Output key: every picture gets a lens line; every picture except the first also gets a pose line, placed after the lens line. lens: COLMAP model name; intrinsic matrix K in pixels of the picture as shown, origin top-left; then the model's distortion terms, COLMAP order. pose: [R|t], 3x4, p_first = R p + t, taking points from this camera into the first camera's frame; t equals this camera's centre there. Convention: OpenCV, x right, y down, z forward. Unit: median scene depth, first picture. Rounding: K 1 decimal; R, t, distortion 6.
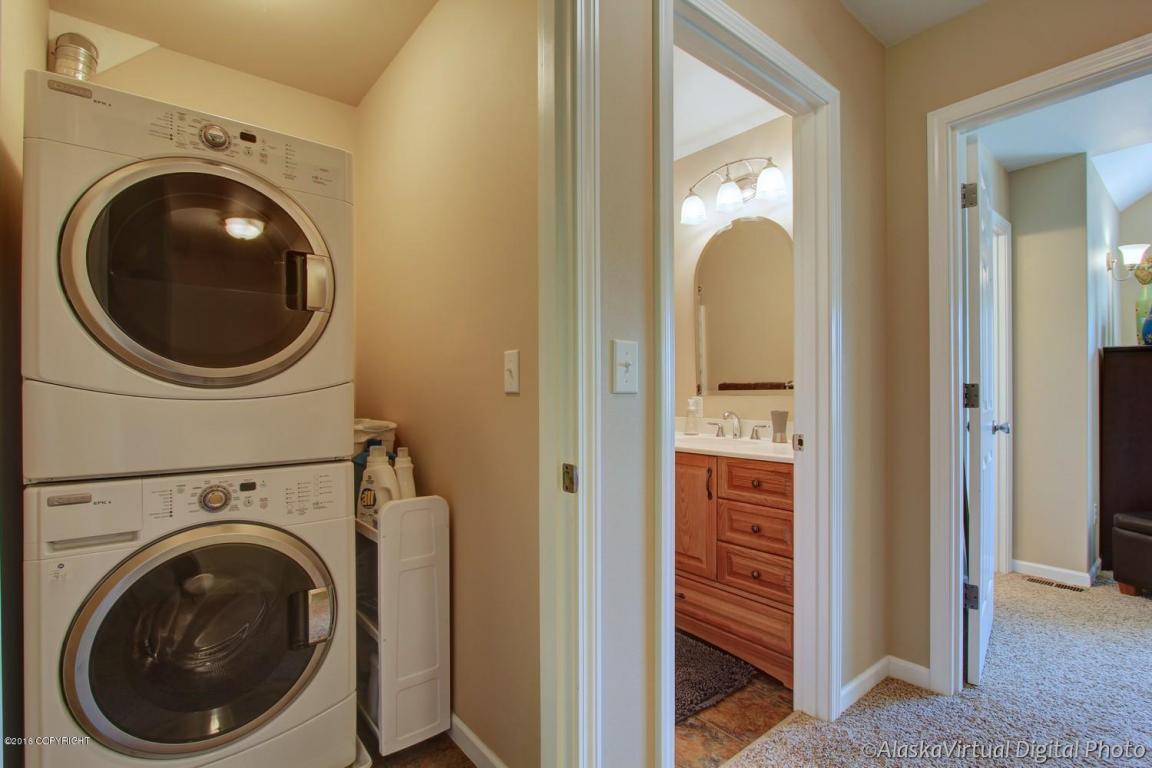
lens RADIAL K [[532.2, 0, 570.5], [0, 532.2, 387.0], [0, 0, 1]] dist [-0.018110, 0.002189]
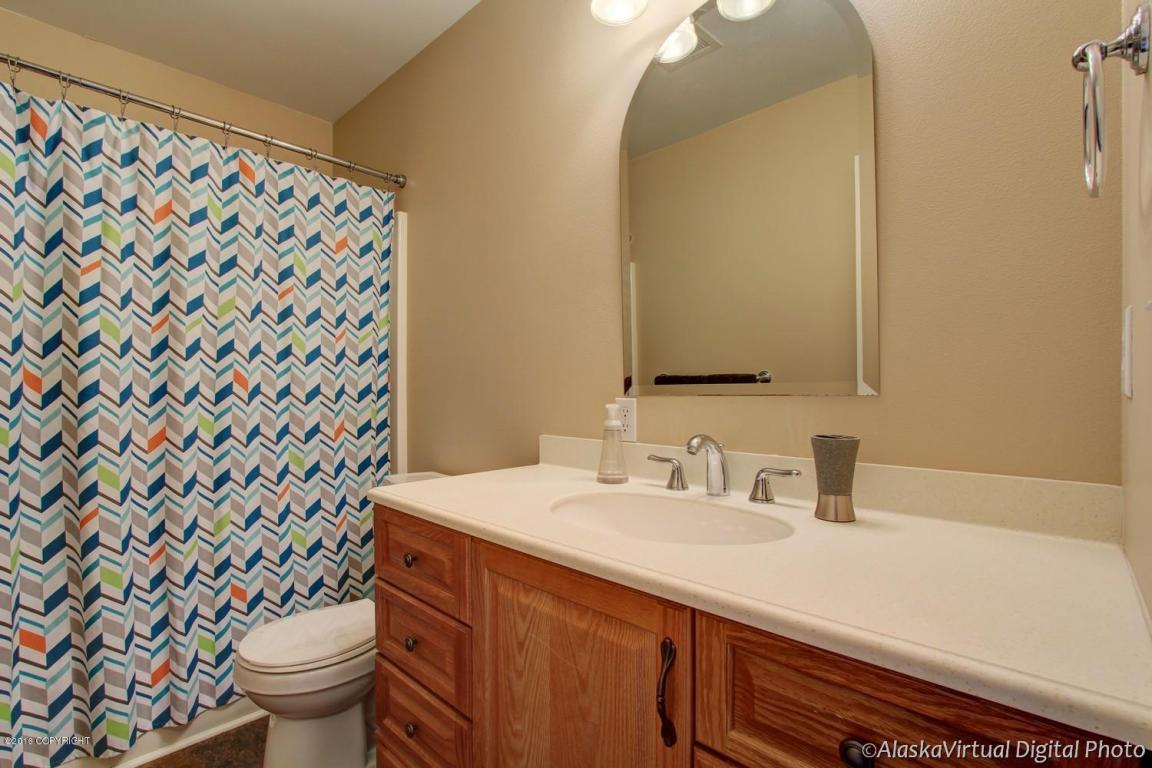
lens RADIAL K [[532.2, 0, 575.6], [0, 532.2, 389.3], [0, 0, 1]] dist [-0.018110, 0.002189]
pose [[0.989601, -0.002002, 0.143826, 0.141554], [0.000448, 0.999941, 0.010840, 0.005670], [-0.143839, -0.010663, 0.989544, 0.601686]]
